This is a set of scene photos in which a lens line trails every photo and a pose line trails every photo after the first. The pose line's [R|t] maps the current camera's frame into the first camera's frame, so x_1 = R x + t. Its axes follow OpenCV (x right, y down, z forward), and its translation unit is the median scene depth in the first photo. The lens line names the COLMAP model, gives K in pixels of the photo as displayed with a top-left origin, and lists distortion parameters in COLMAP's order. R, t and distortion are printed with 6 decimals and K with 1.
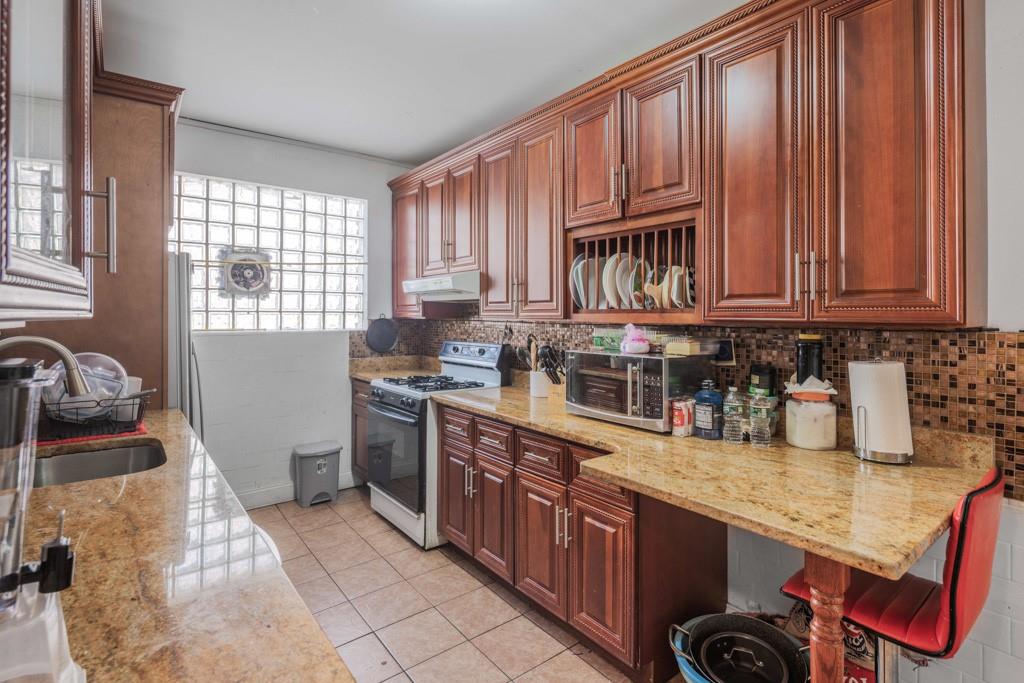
lens RADIAL K [[496.6, 0, 515.3], [0, 496.6, 315.0], [0, 0, 1]] dist [-0.003153, -0.000165]
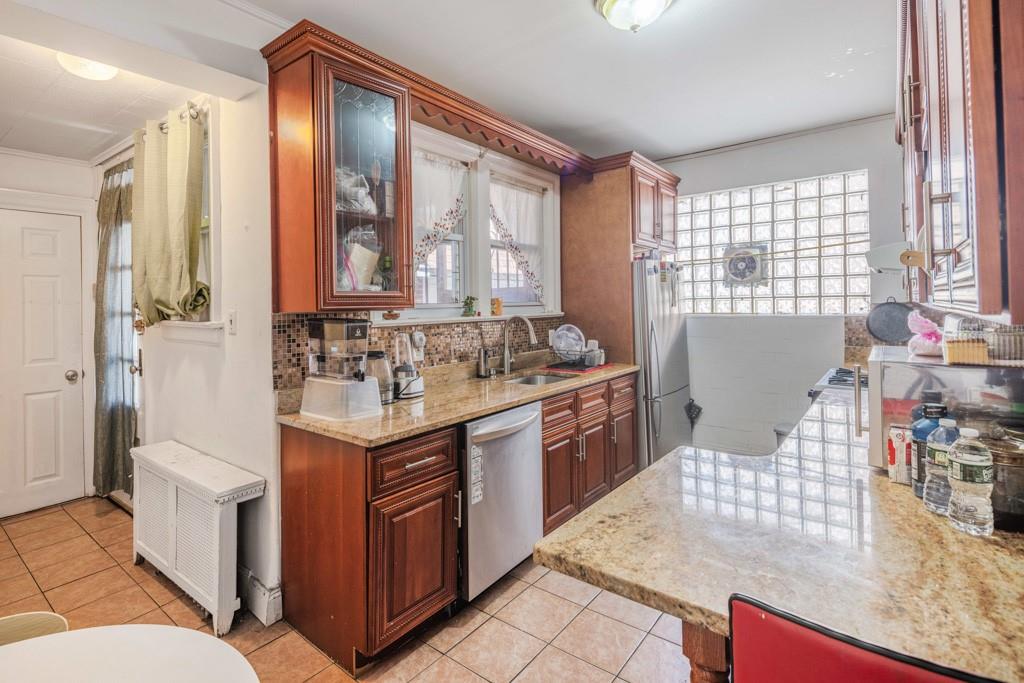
lens RADIAL K [[496.6, 0, 507.8], [0, 496.6, 302.5], [0, 0, 1]] dist [-0.003153, -0.000165]
pose [[0.232940, -0.010382, -0.972436, 0.451131], [0.019069, 0.999800, -0.006106, -0.000172], [0.972304, -0.017121, 0.233092, 0.181629]]
